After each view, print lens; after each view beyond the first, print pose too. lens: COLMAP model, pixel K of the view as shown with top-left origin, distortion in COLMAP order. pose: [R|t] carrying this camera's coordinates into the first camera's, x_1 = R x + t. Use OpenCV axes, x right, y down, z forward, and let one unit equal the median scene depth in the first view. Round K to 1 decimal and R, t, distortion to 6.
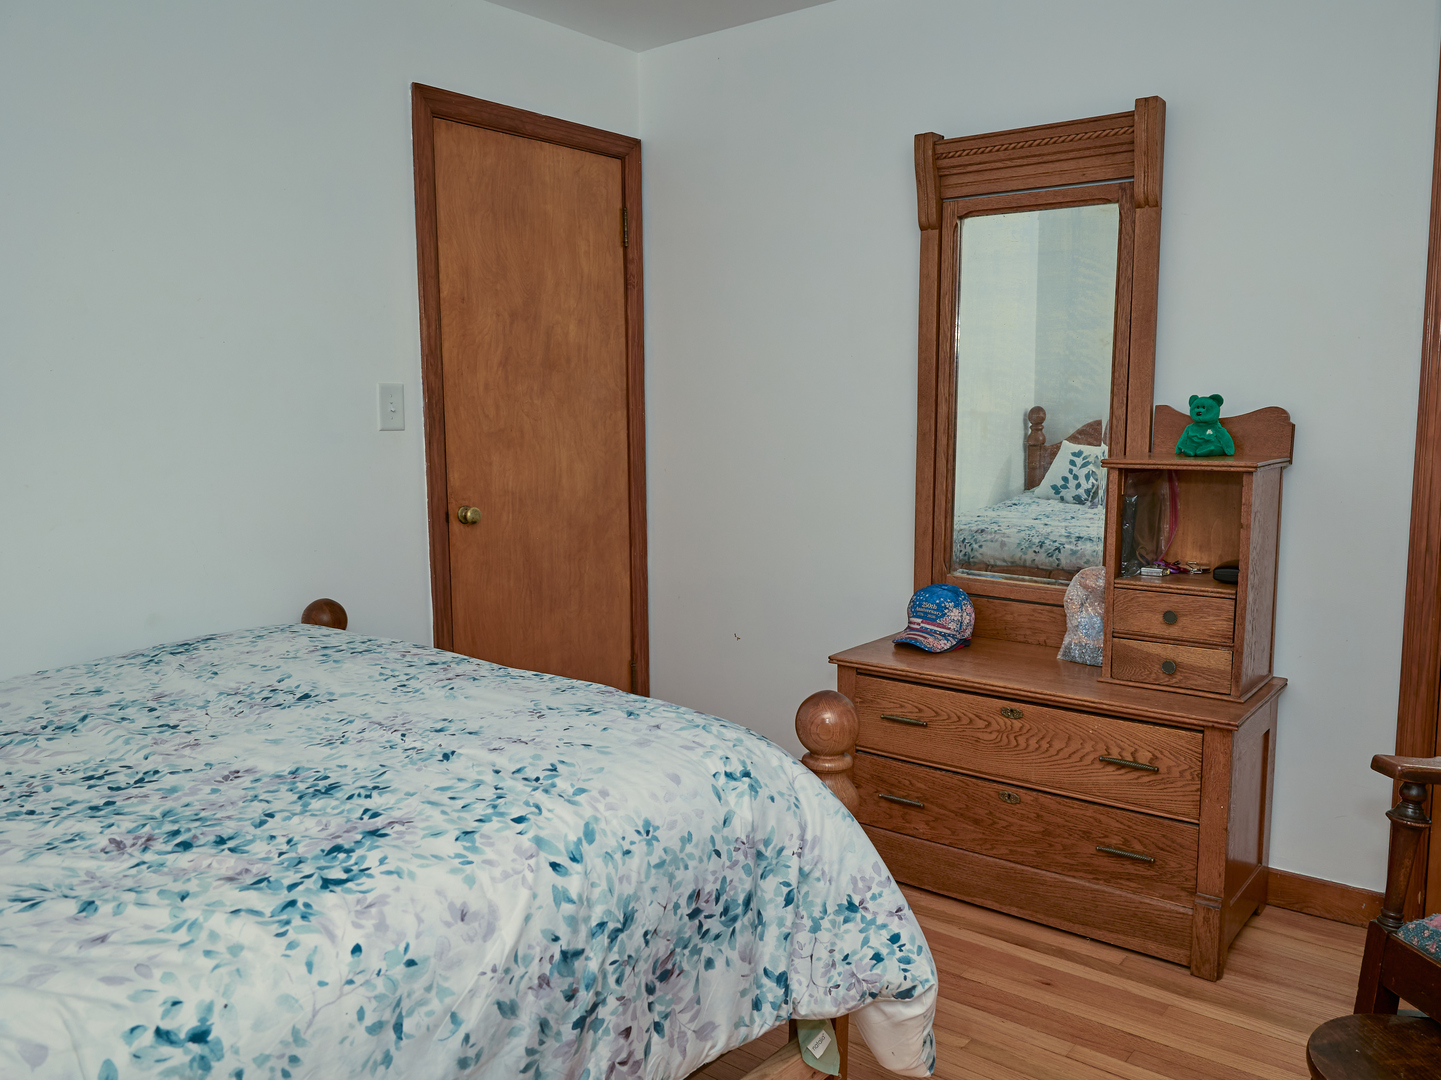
lens RADIAL K [[1136.1, 0, 718.6], [0, 1136.1, 543.8], [0, 0, 1]] dist [0.004916, -0.006519]
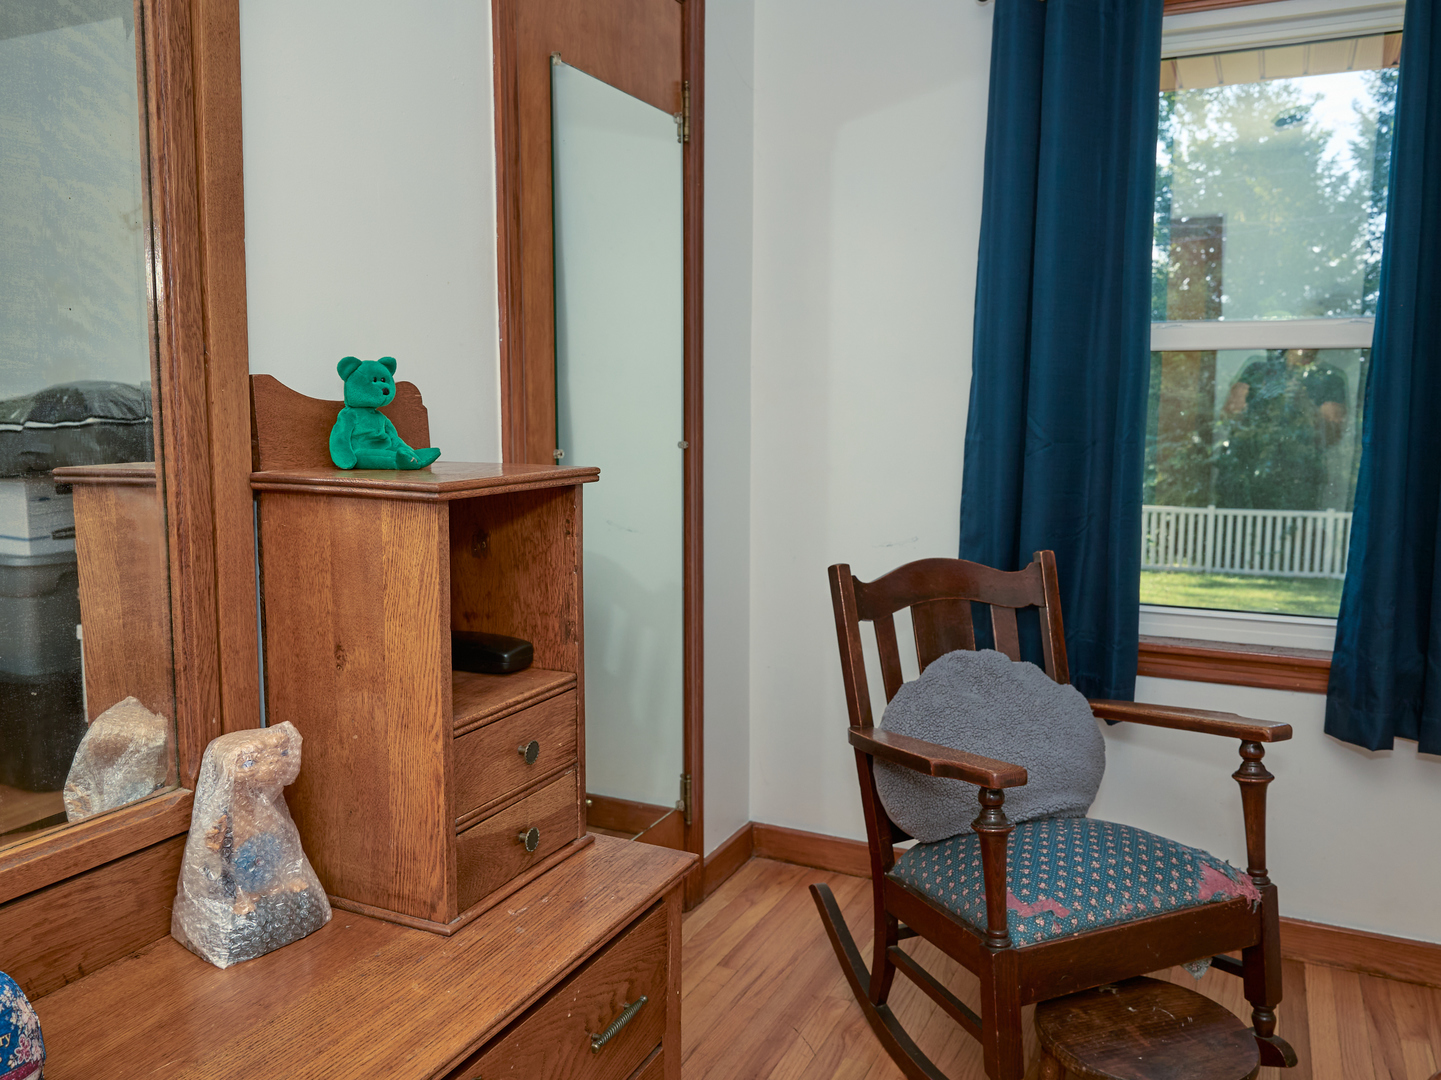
lens RADIAL K [[1136.1, 0, 719.7], [0, 1136.1, 542.1], [0, 0, 1]] dist [0.004916, -0.006519]
pose [[-0.221900, -0.111773, 0.968642, -0.158746], [0.124894, 0.981967, 0.141921, -0.107992], [-0.967038, 0.152470, -0.203939, 1.037819]]
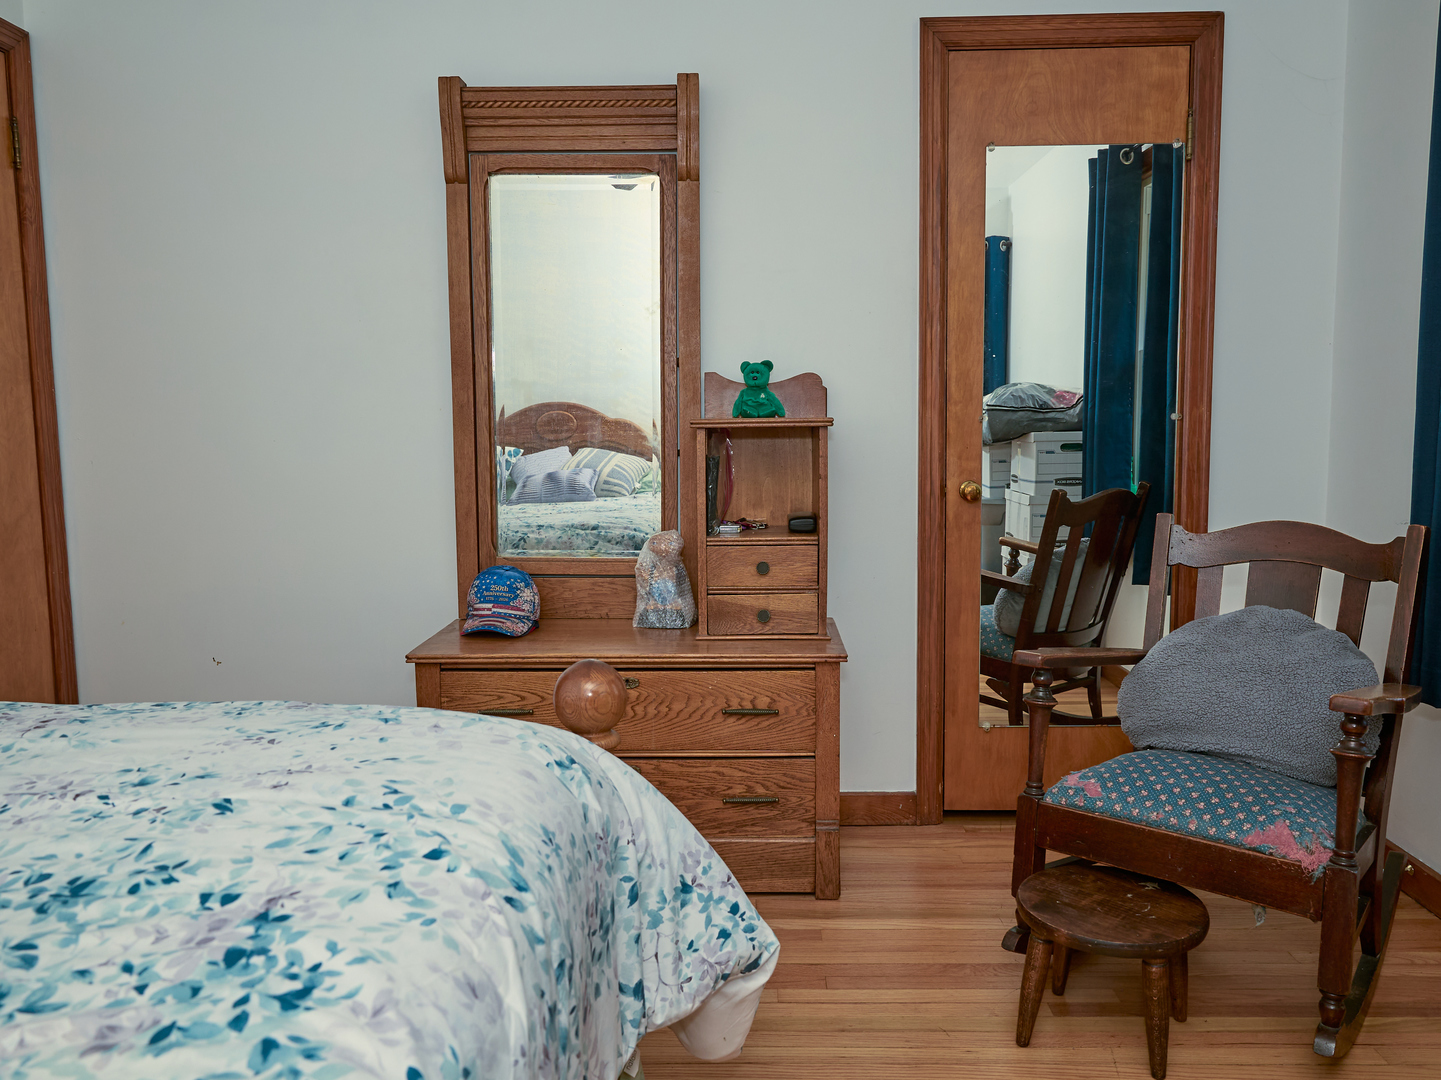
lens RADIAL K [[1136.1, 0, 718.6], [0, 1136.1, 543.3], [0, 0, 1]] dist [0.004916, -0.006519]
pose [[0.799380, -0.067869, 0.596980, -0.269439], [0.081488, 0.996666, 0.004193, 0.035072], [-0.595274, 0.045294, 0.802245, 0.185593]]
